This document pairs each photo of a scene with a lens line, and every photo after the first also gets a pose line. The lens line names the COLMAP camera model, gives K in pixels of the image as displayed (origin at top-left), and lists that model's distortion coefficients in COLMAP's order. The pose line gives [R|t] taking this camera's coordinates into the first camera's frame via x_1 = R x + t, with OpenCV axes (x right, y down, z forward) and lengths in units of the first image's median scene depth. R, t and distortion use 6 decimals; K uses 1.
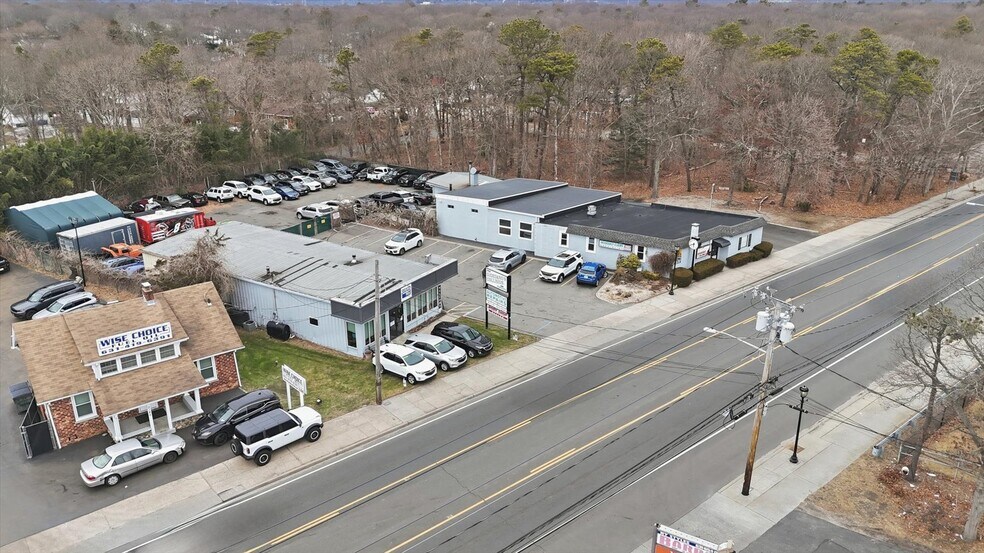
lens RADIAL K [[717.4, 0, 479.1], [0, 717.4, 278.7], [0, 0, 1]] dist [0.076489, -0.072340]
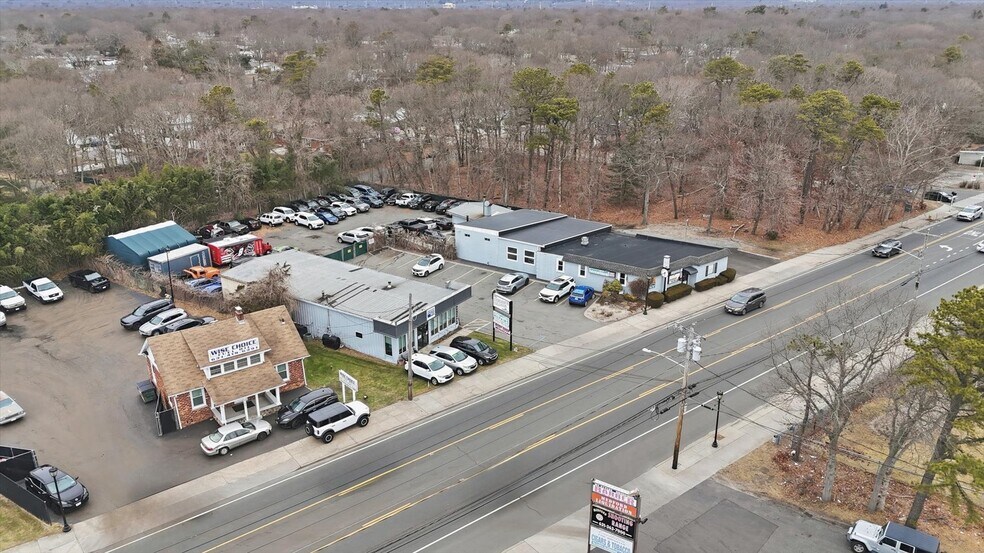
lens RADIAL K [[717.4, 0, 478.5], [0, 717.4, 276.0], [0, 0, 1]] dist [0.076489, -0.072340]
pose [[0.999570, 0.008512, -0.028077, 0.015288], [-0.008545, 0.999963, -0.001069, -0.037602], [0.028067, 0.001309, 0.999605, -0.224029]]
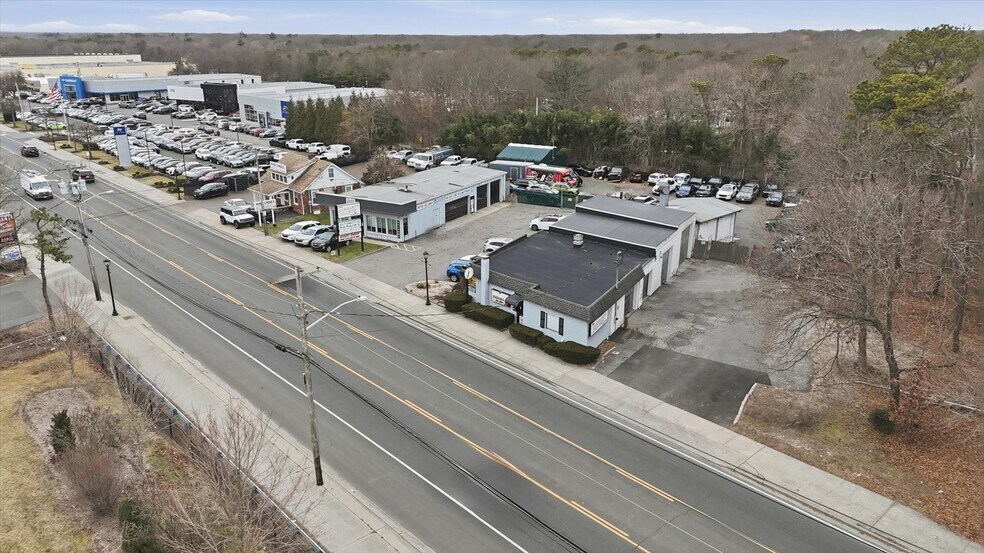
lens RADIAL K [[717.4, 0, 489.5], [0, 717.4, 279.2], [0, 0, 1]] dist [0.076489, -0.072340]
pose [[0.056628, 0.318676, -0.946171, 1.094604], [-0.354669, 0.892300, 0.279305, -0.285274], [0.933276, 0.319761, 0.163553, 0.863557]]
